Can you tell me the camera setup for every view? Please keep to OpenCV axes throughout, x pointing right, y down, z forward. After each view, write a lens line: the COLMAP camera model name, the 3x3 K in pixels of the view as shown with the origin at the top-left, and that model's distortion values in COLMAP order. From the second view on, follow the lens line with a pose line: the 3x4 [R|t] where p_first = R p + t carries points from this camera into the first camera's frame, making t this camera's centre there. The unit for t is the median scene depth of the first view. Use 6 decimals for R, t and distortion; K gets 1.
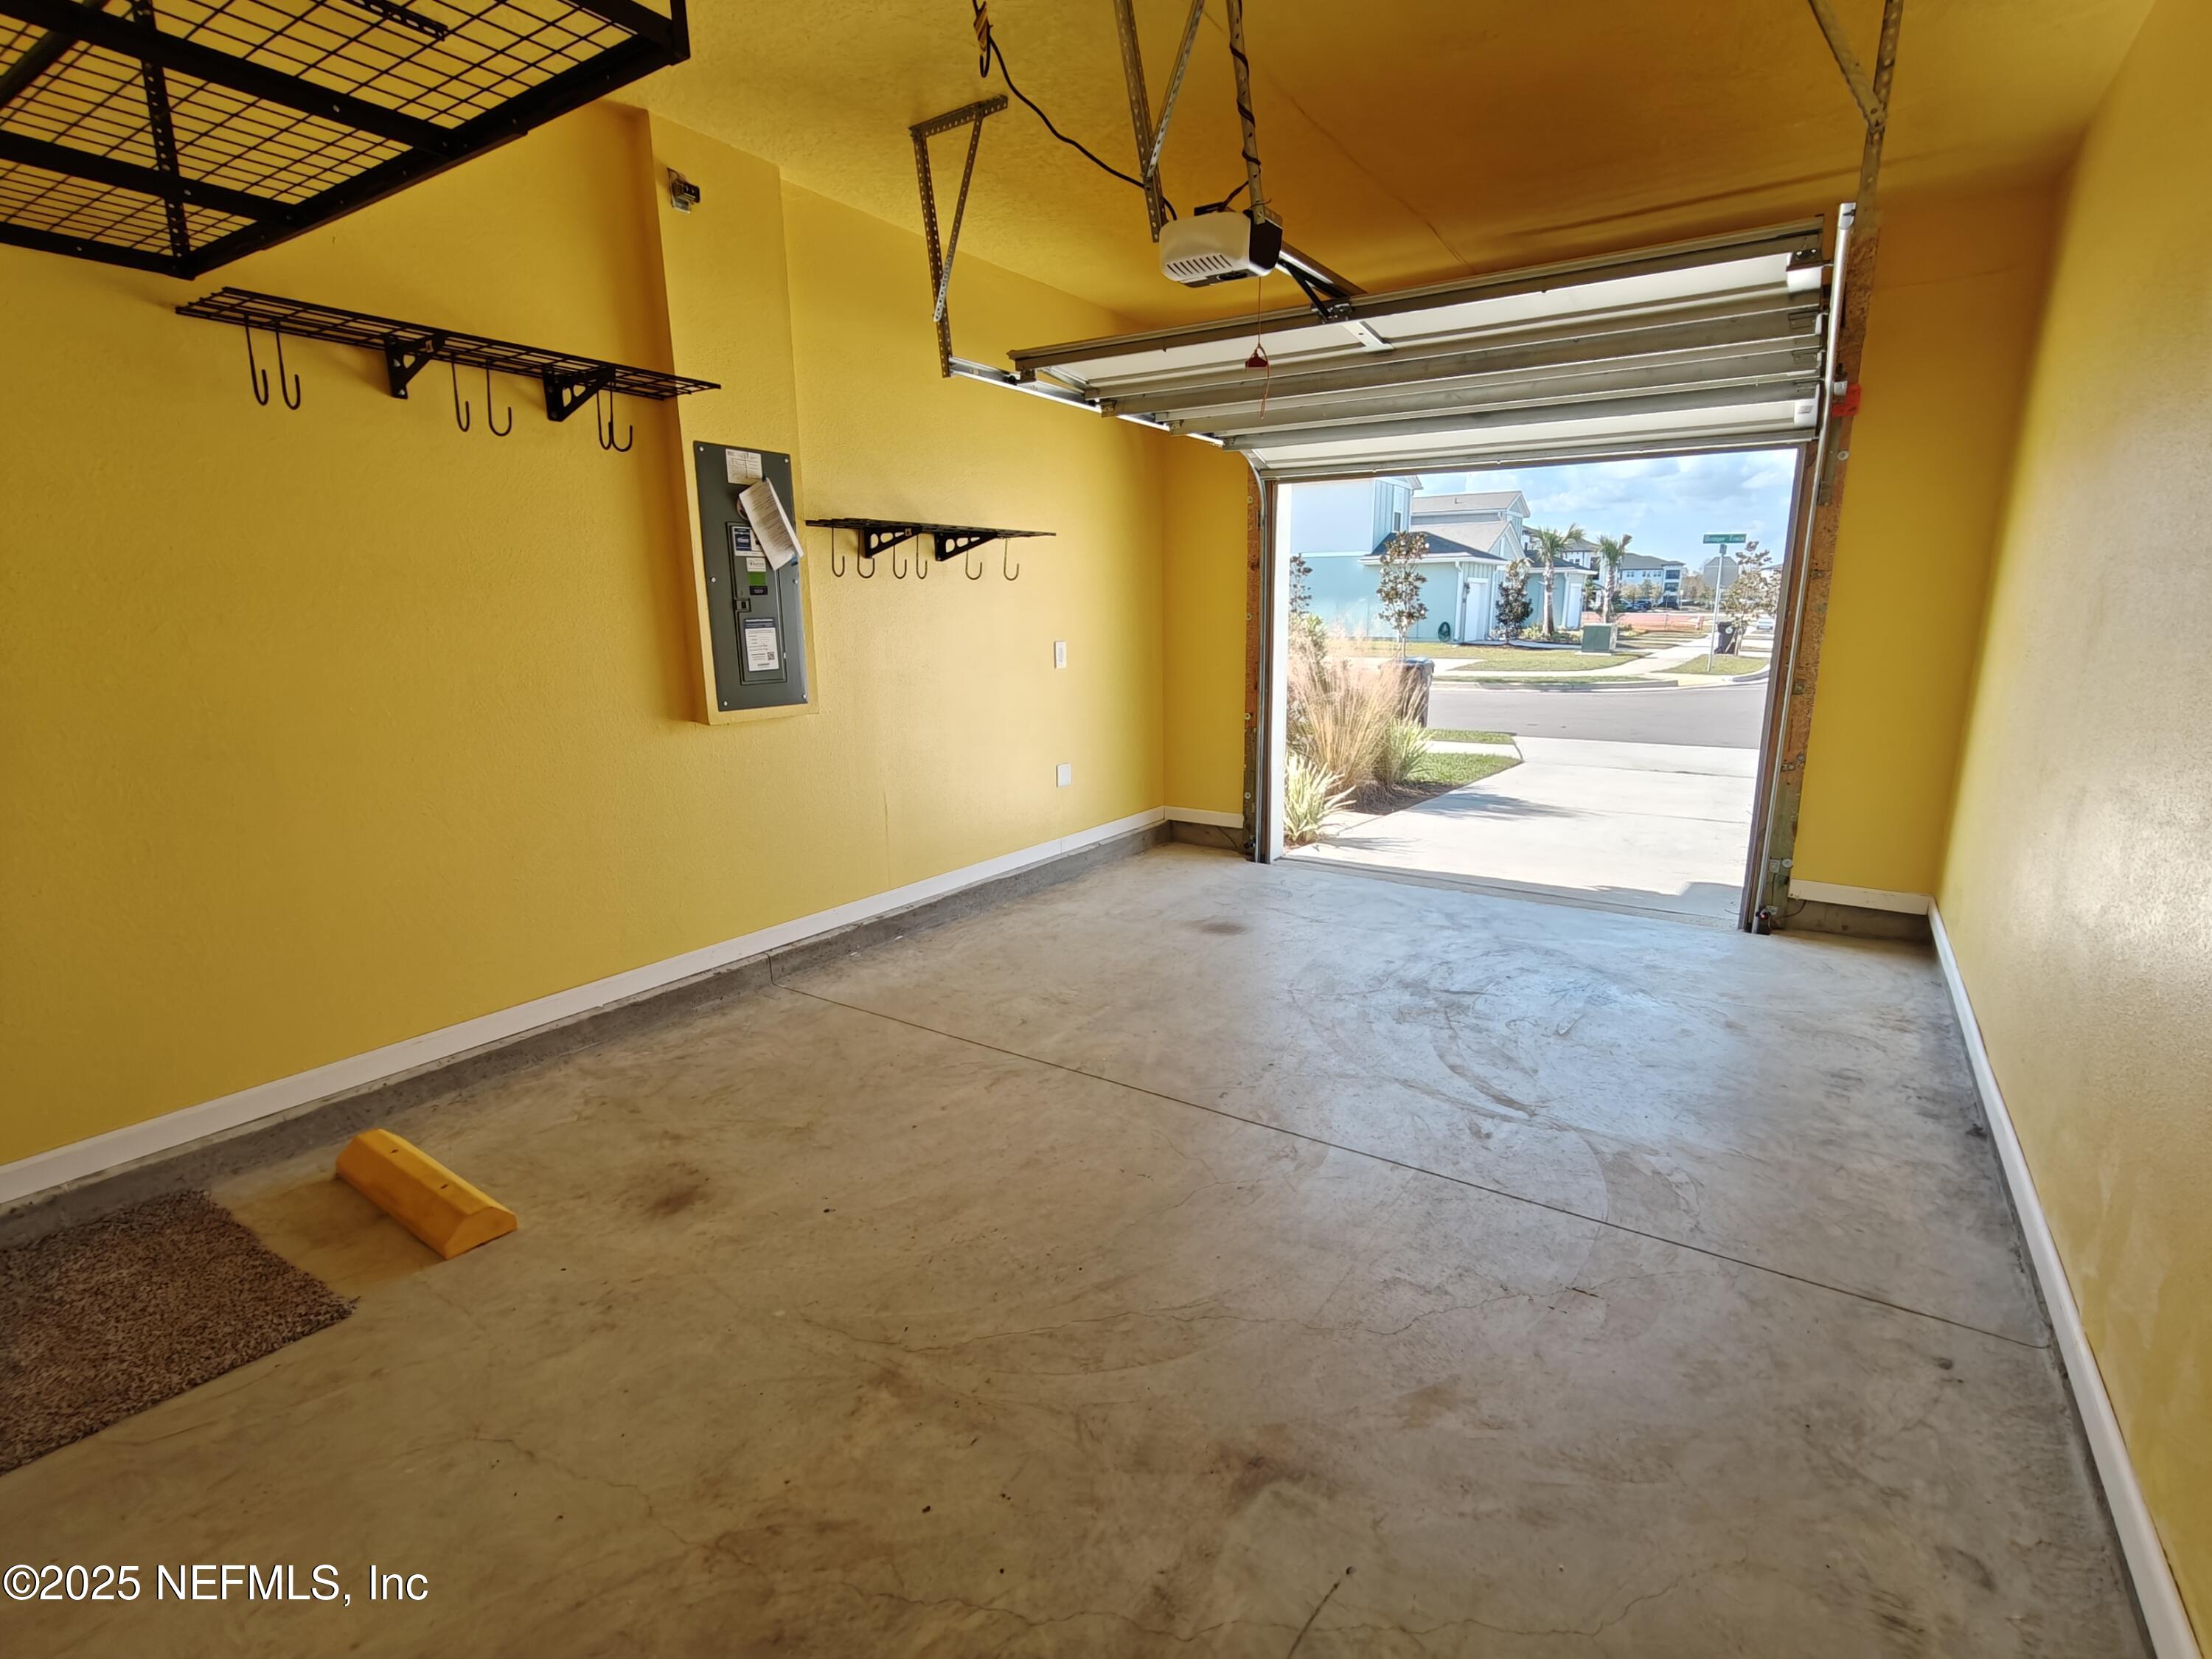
lens RADIAL K [[1043.8, 0, 1134.8], [0, 1043.8, 840.7], [0, 0, 1]] dist [0.002061, 0.001206]
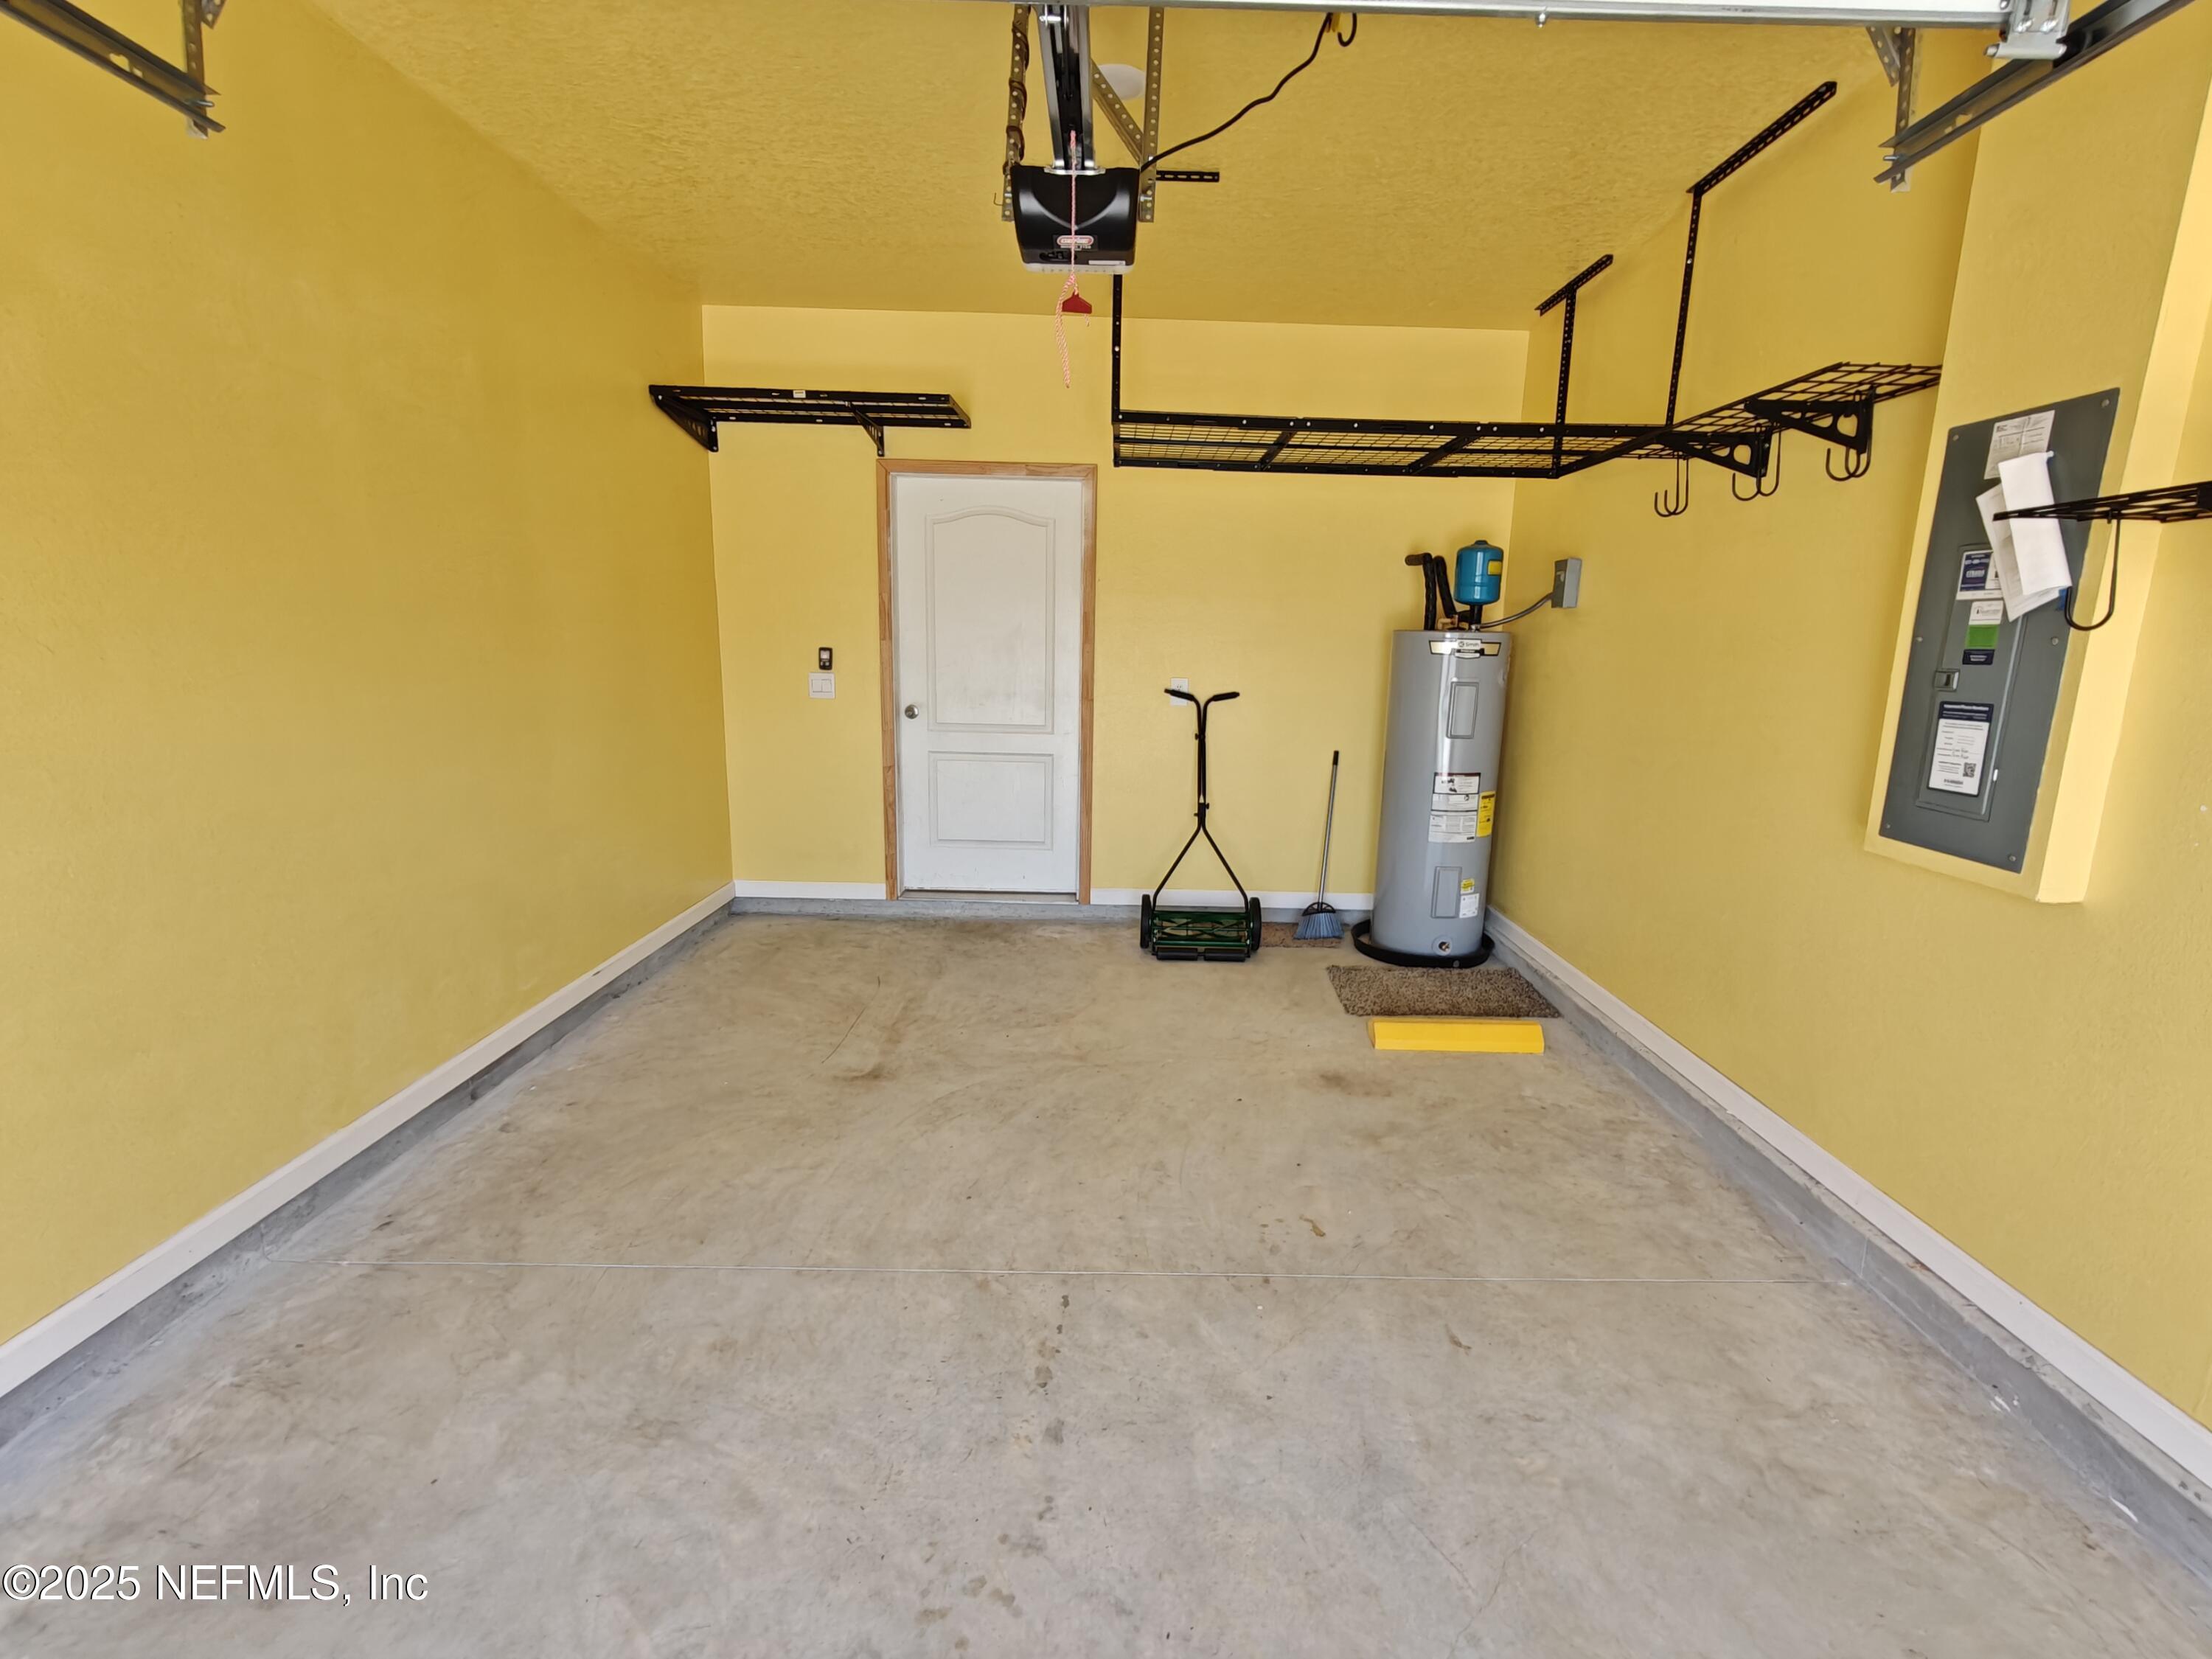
lens RADIAL K [[1043.8, 0, 1134.8], [0, 1043.8, 840.7], [0, 0, 1]] dist [0.002061, 0.001206]
pose [[-0.832858, 0.093120, -0.545598, 0.362634], [-0.140882, 0.917613, 0.371671, -0.302009], [0.535258, 0.386414, -0.751122, 1.250141]]
